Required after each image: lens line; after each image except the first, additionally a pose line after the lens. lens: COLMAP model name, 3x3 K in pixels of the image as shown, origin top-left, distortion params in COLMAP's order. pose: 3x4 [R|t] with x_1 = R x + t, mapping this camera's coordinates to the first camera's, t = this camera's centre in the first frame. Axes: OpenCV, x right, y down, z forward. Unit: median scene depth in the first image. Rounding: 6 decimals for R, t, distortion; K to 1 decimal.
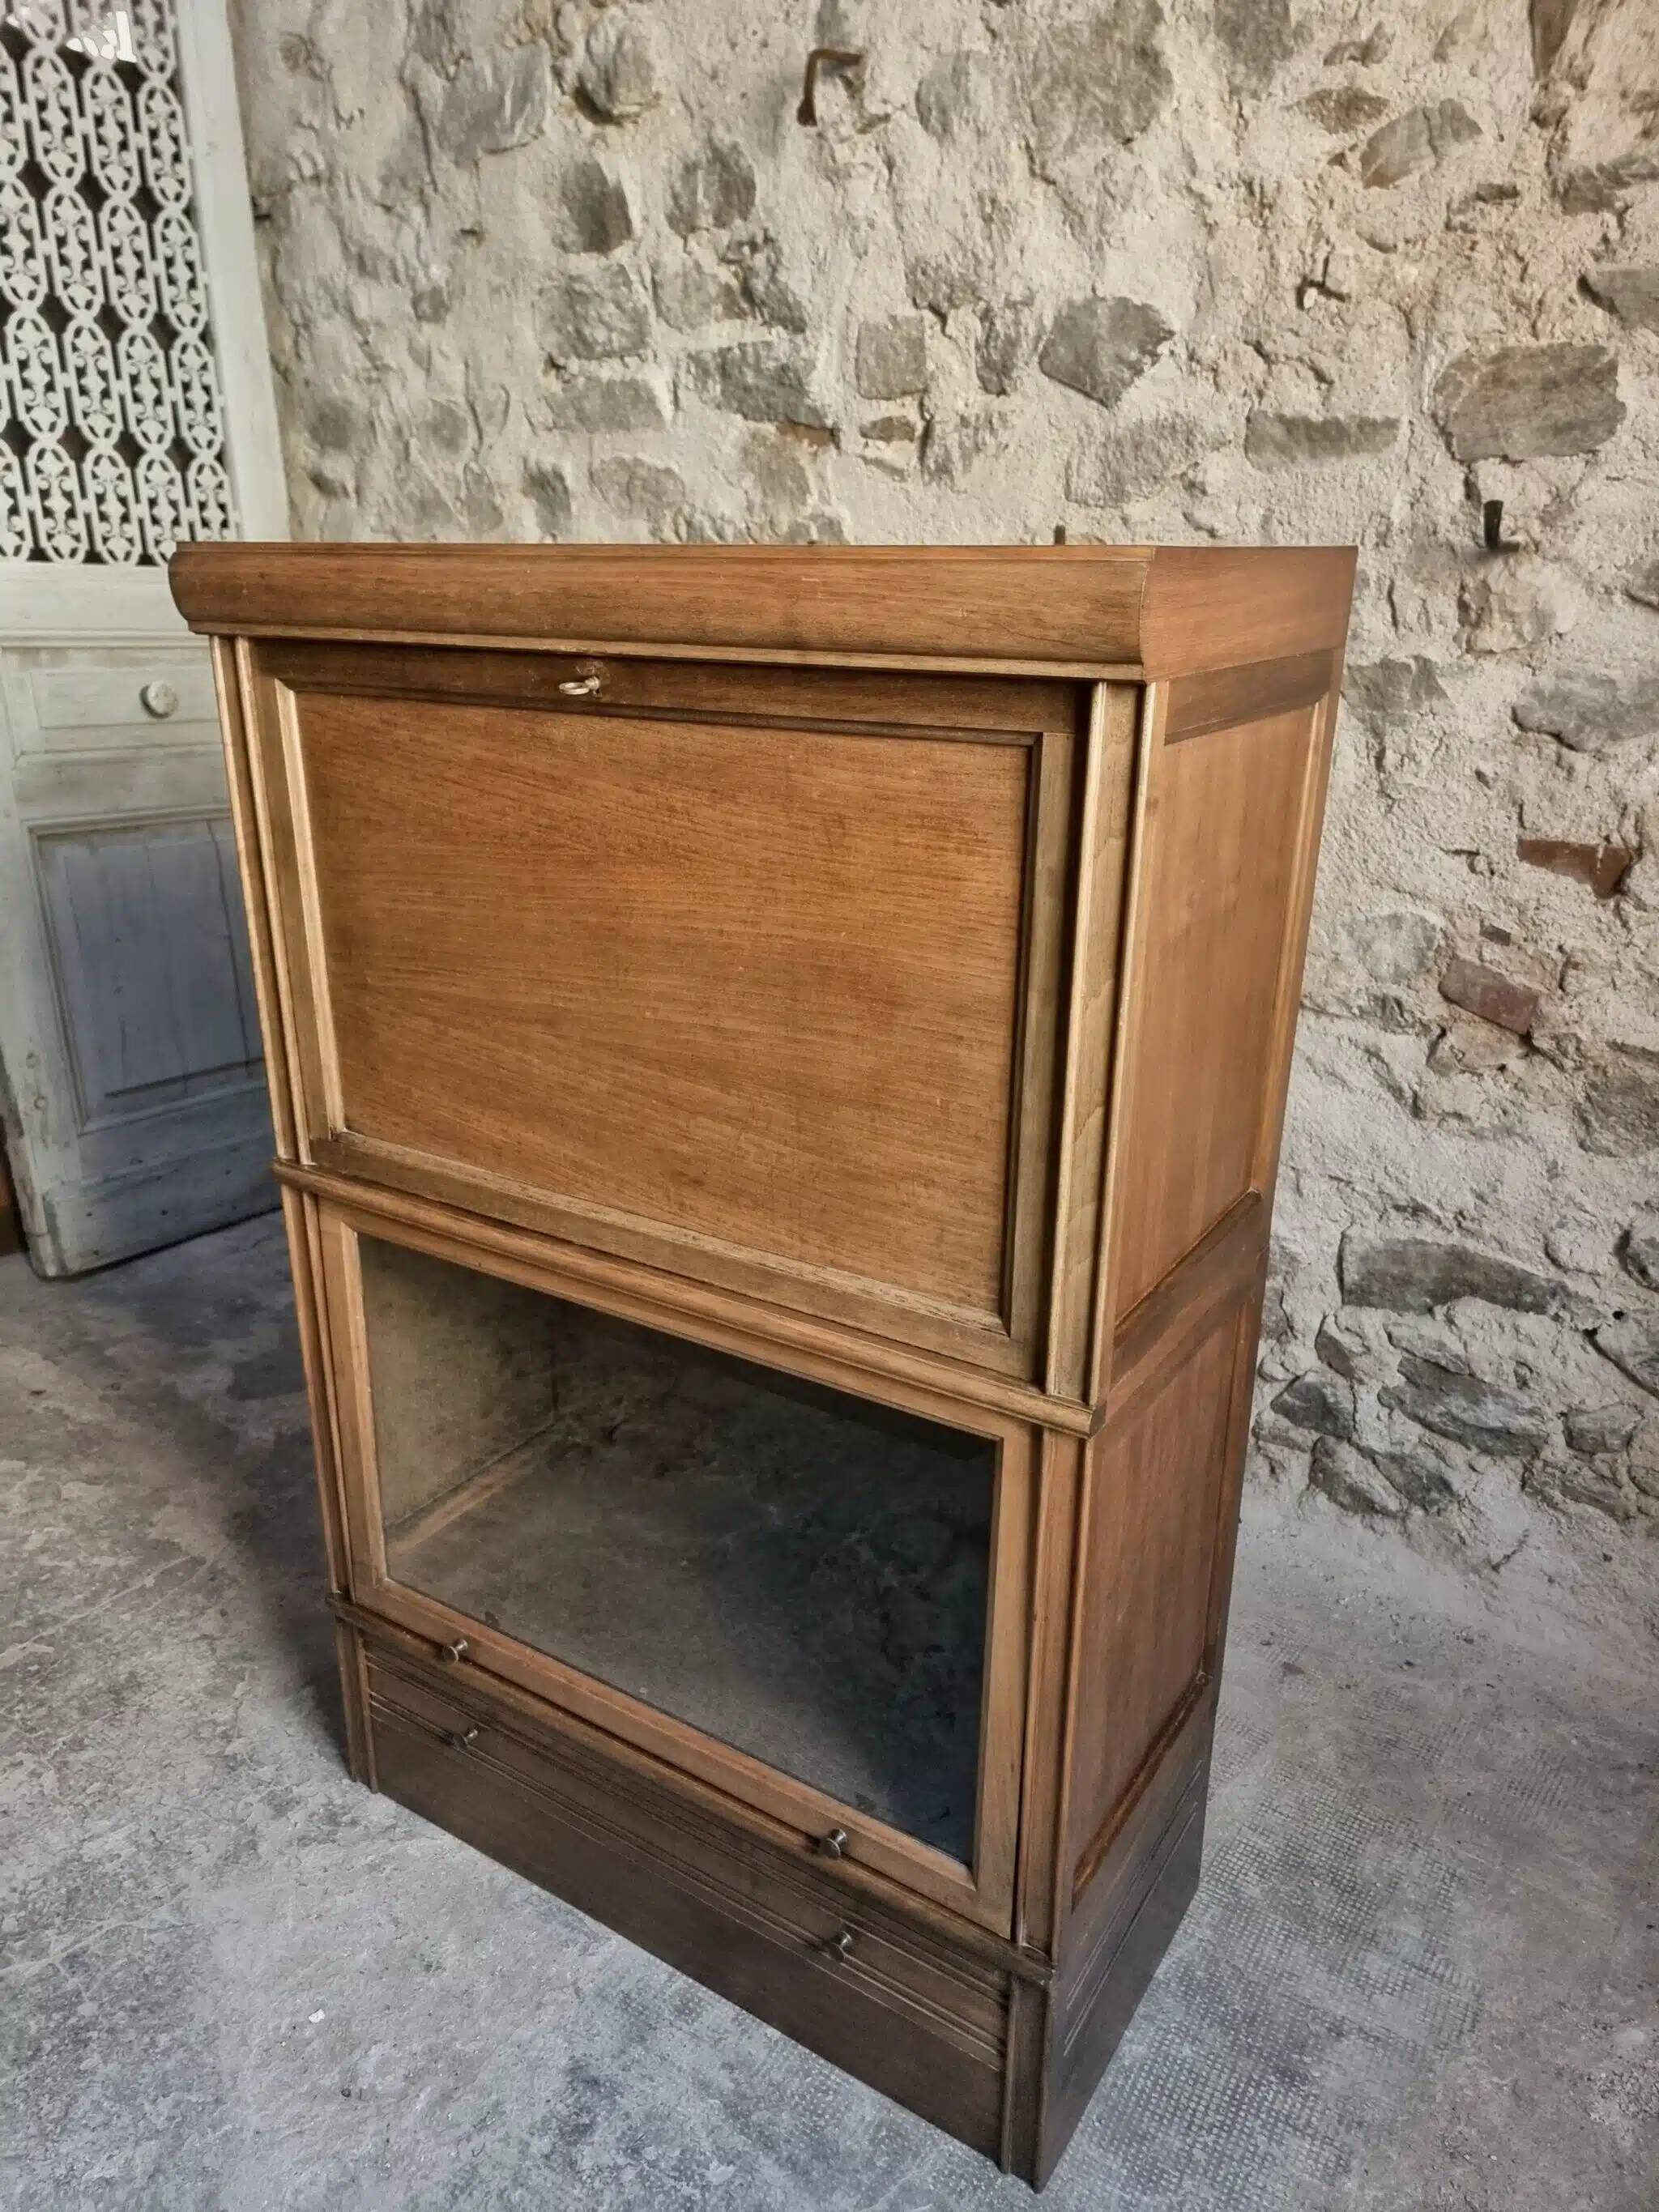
lens RADIAL K [[1551.1, 0, 803.6], [0, 1551.1, 1136.0], [0, 0, 1]] dist [0.089857, -0.087460]
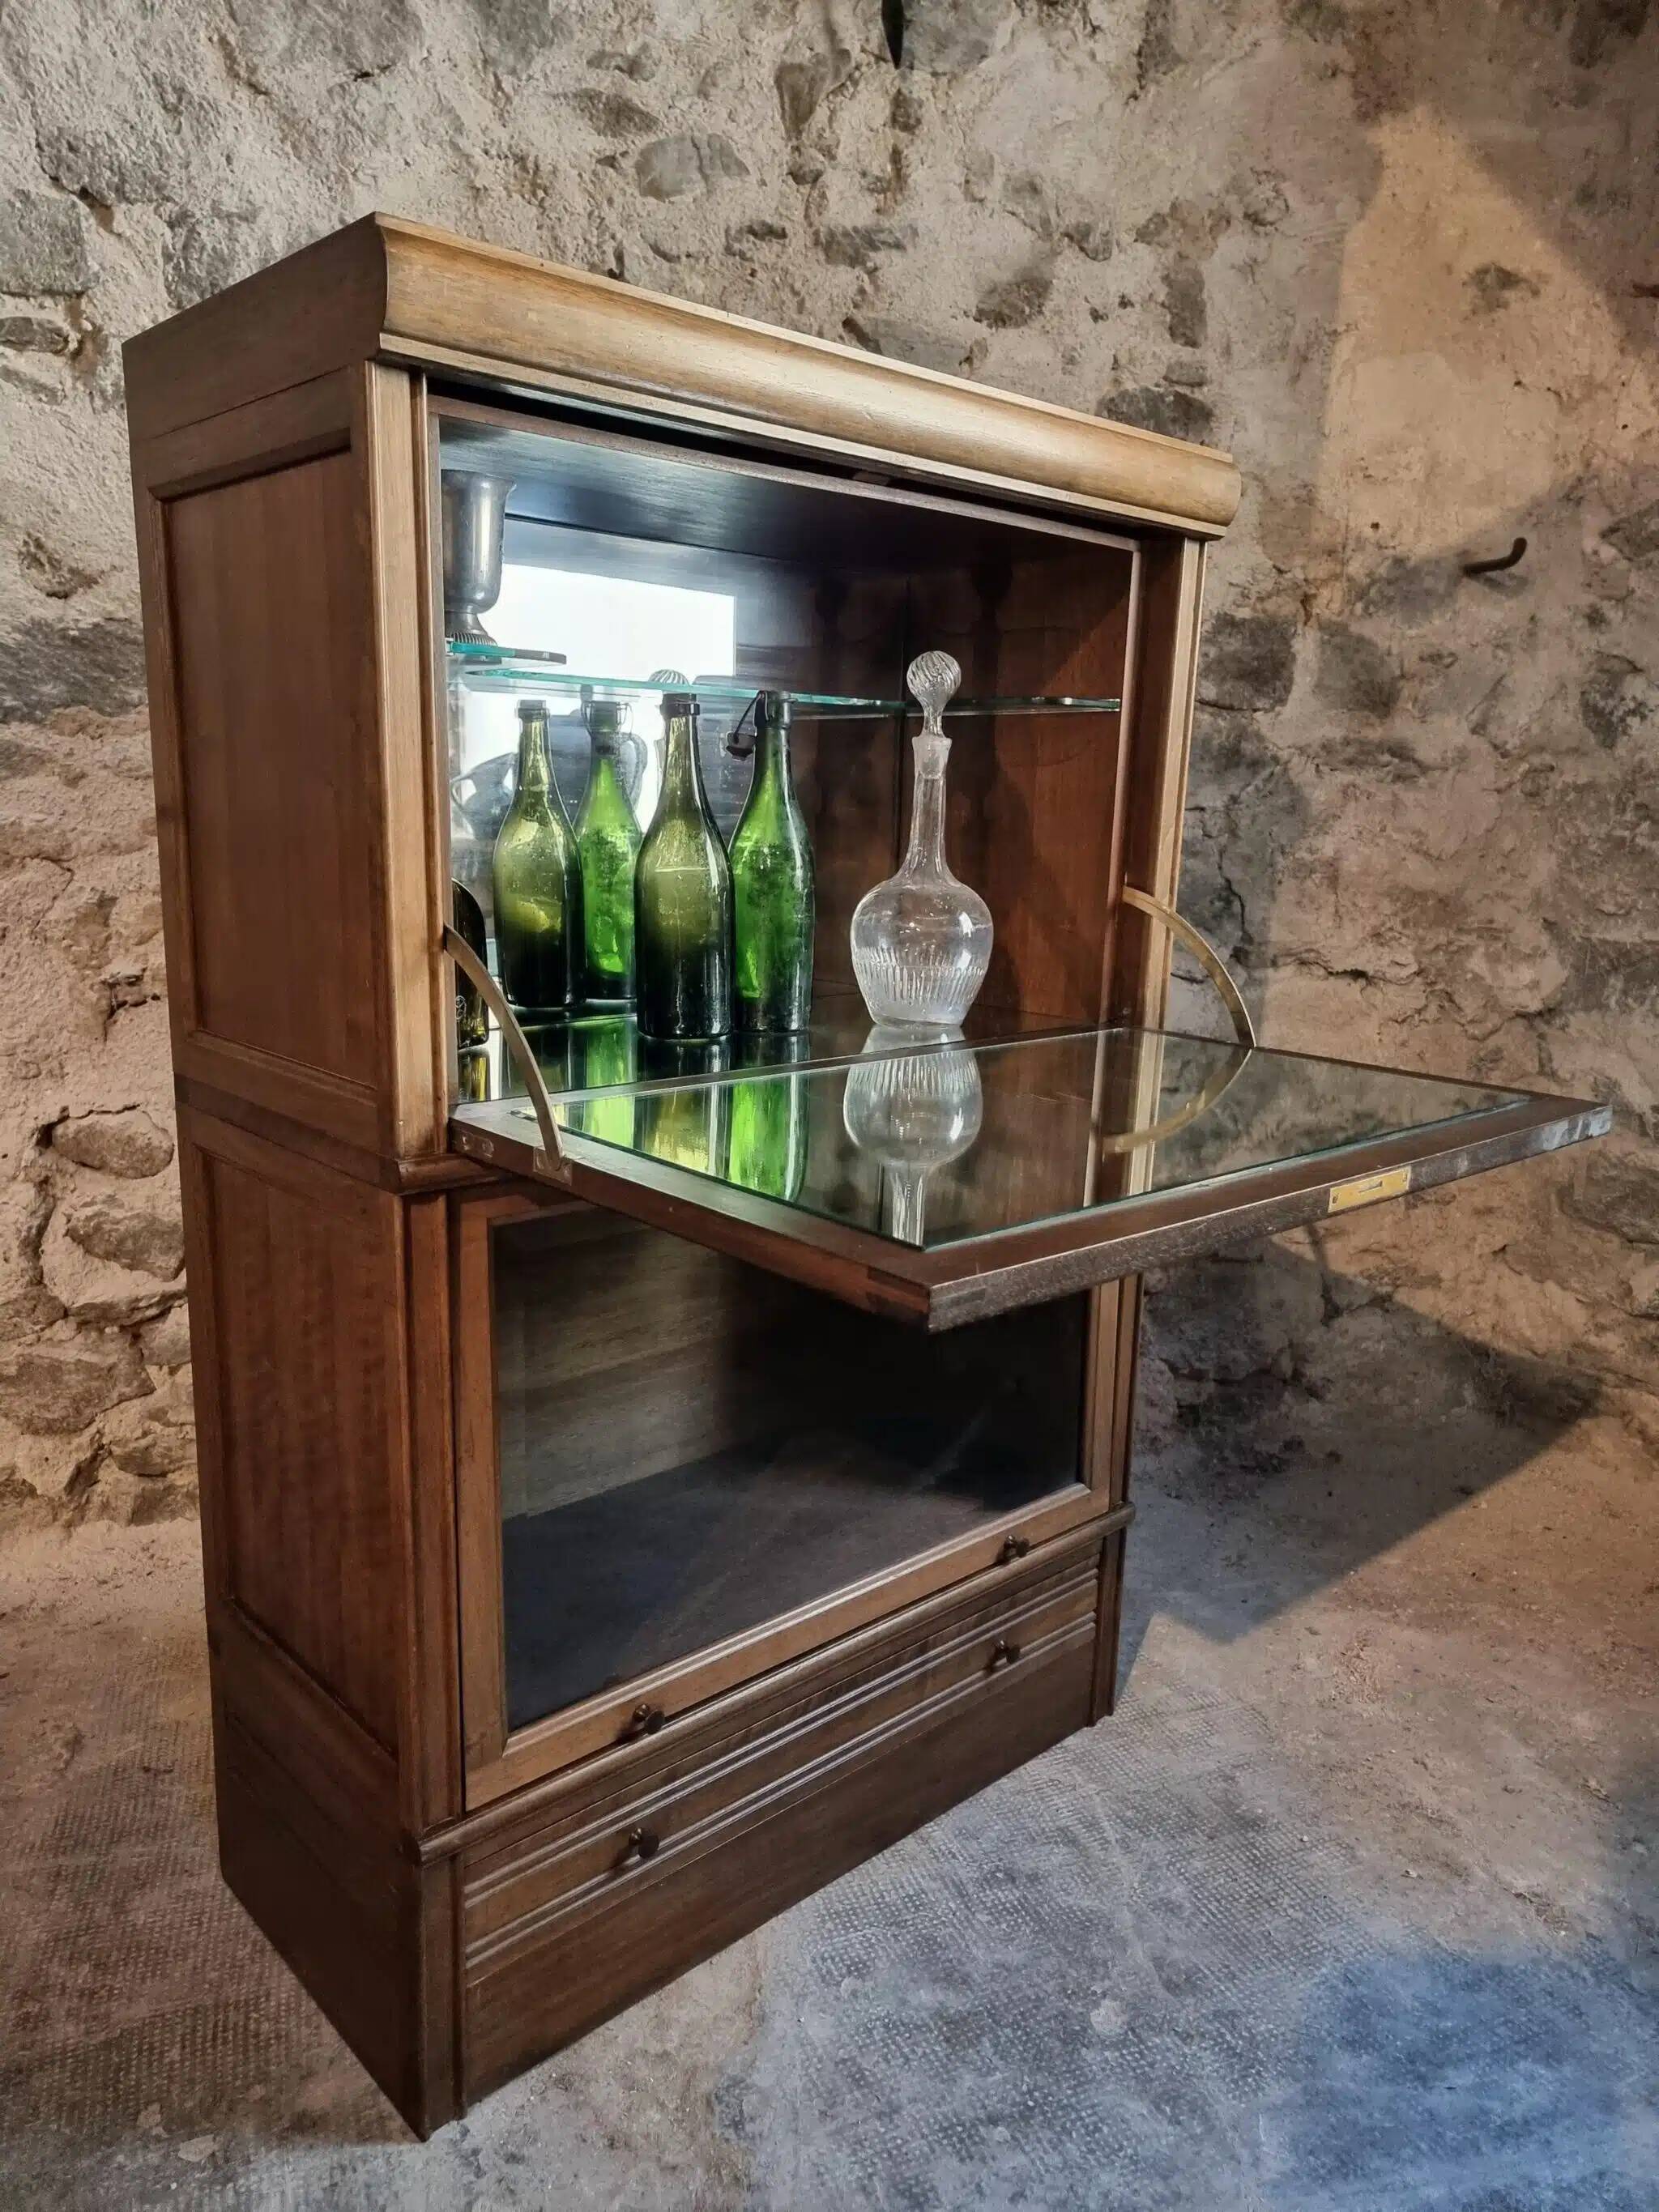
lens RADIAL K [[1546.9, 0, 819.9], [0, 1546.9, 1127.5], [0, 0, 1]] dist [0.096396, -0.089456]
pose [[0.549565, -0.170529, 0.817862, -0.500189], [0.268220, 0.963138, 0.020588, 0.016818], [-0.791225, 0.208053, 0.575046, 0.375169]]
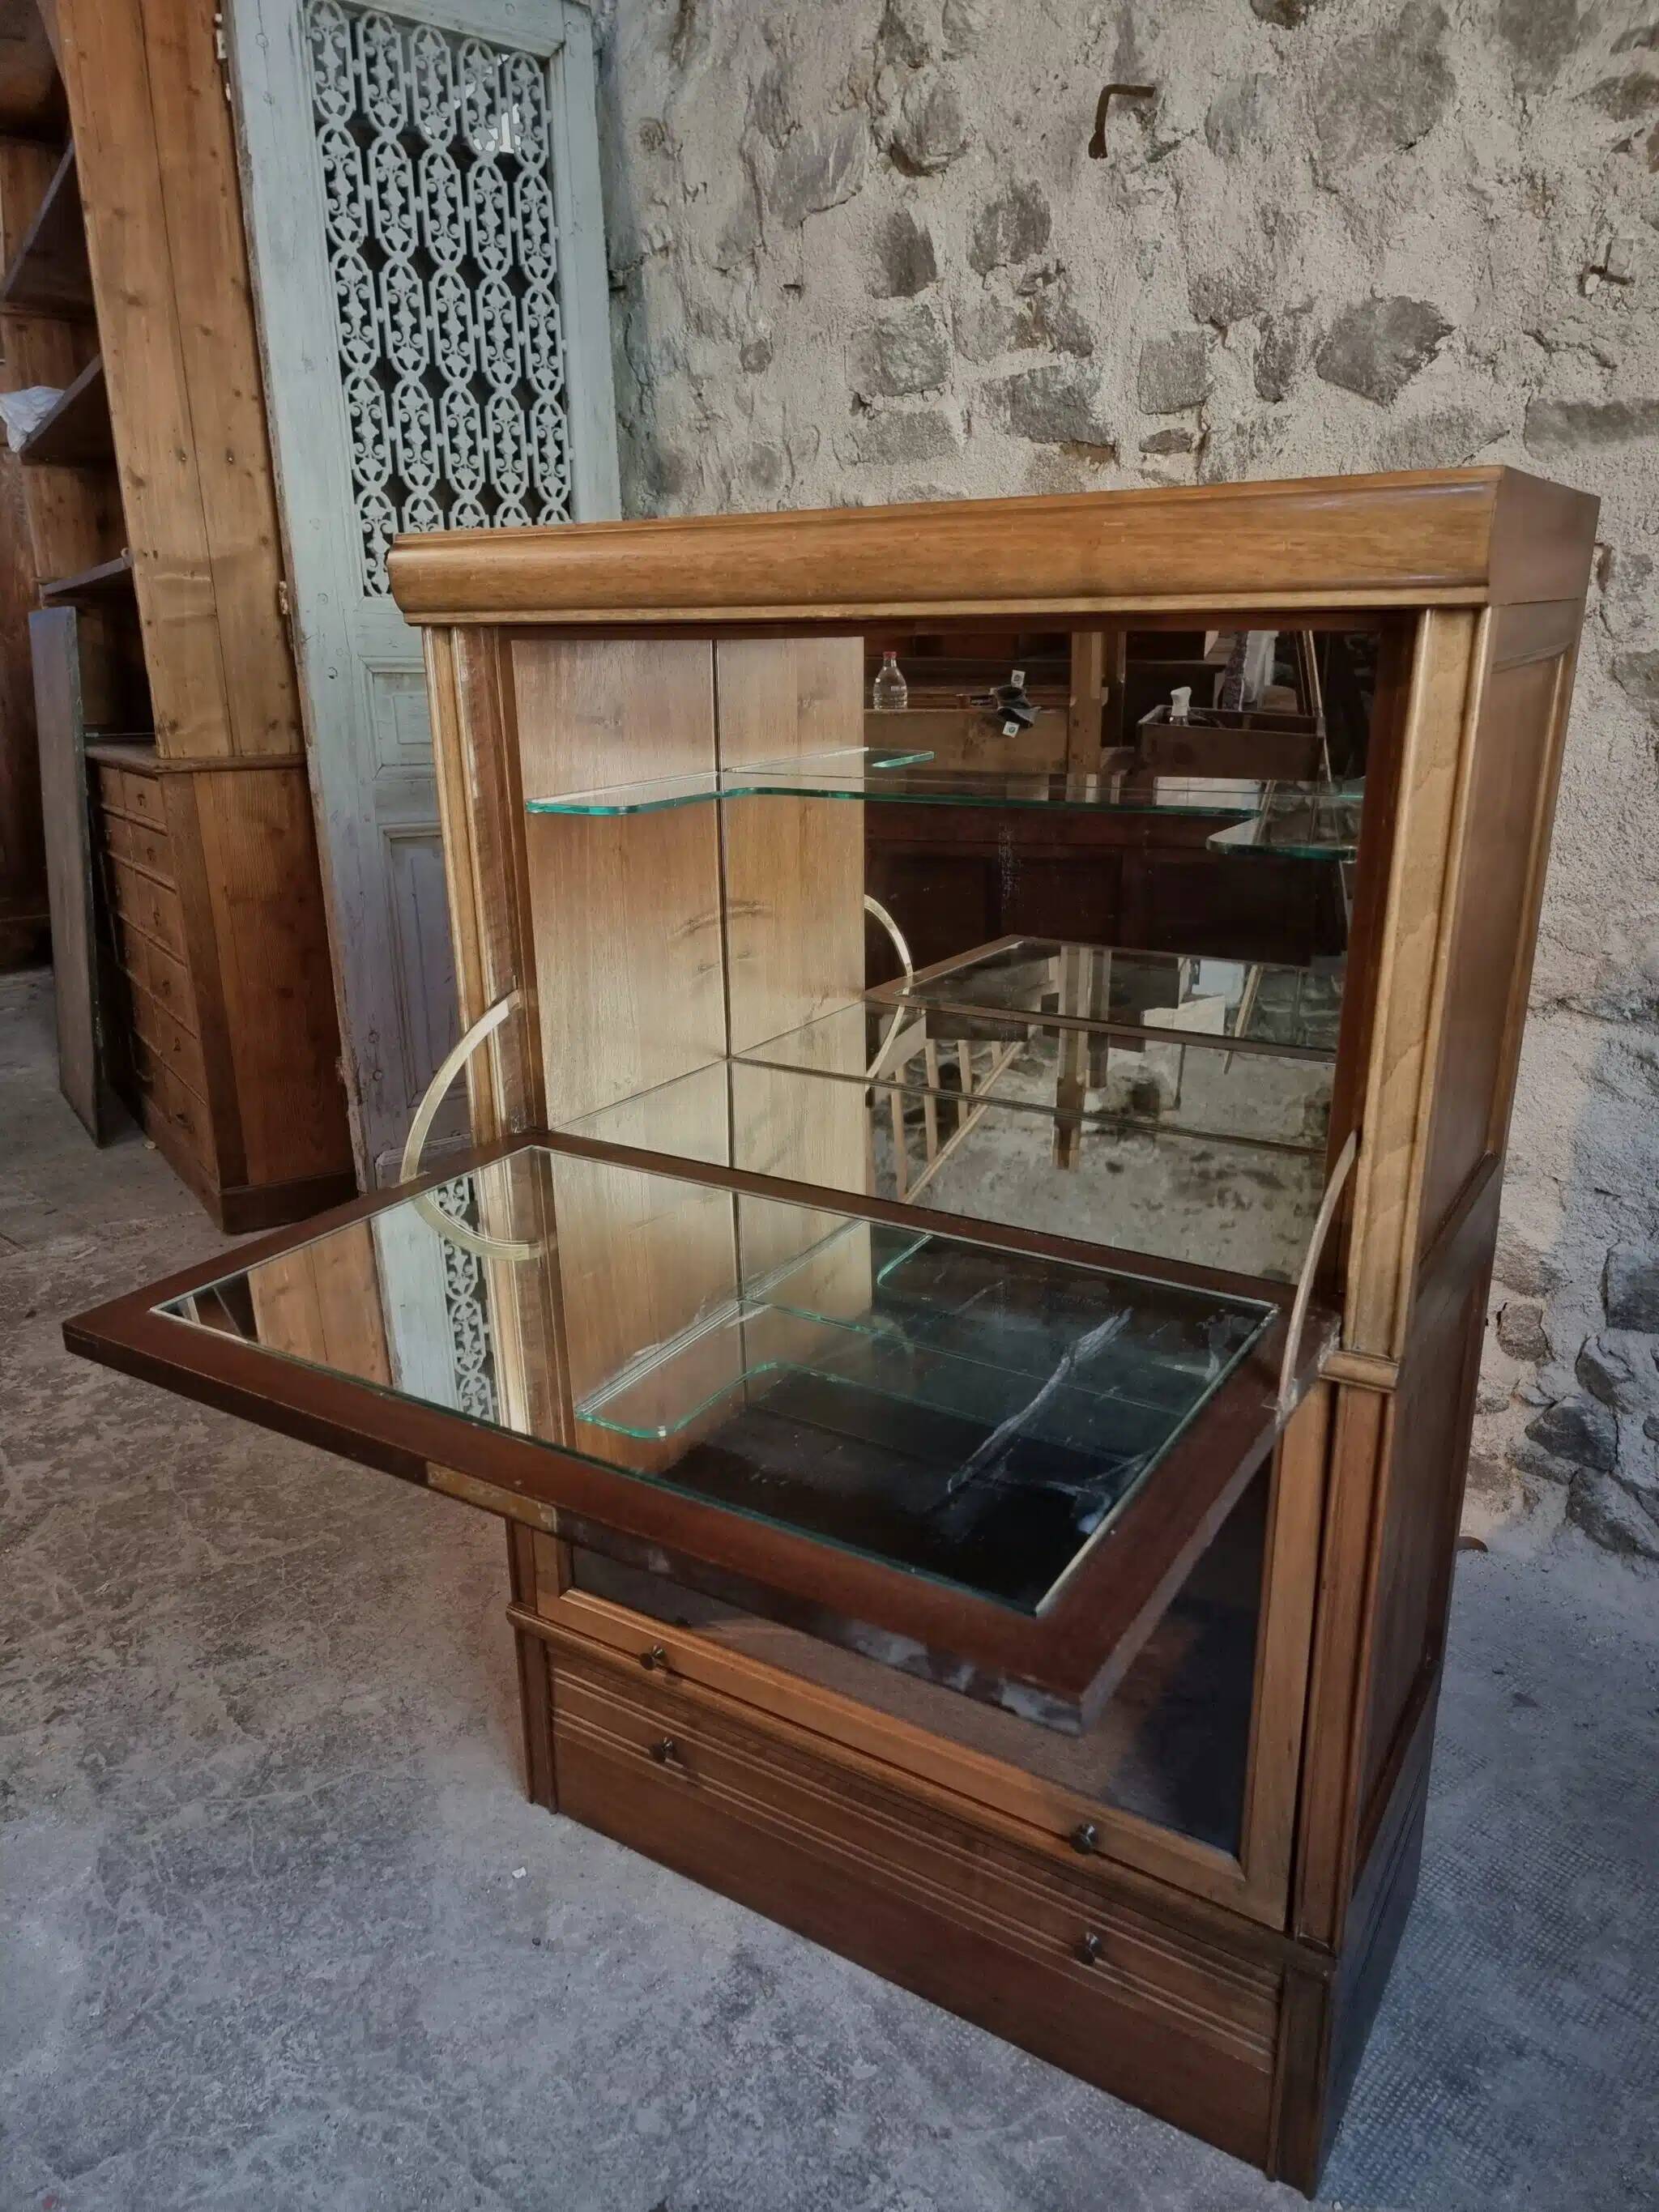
lens RADIAL K [[1544.5, 0, 798.1], [0, 1544.5, 1123.5], [0, 0, 1]] dist [0.092491, -0.086232]
pose [[0.977013, 0.050901, -0.207012, 0.062216], [-0.058827, 0.997745, -0.032313, 0.048075], [0.204900, 0.043749, 0.977805, -0.036586]]
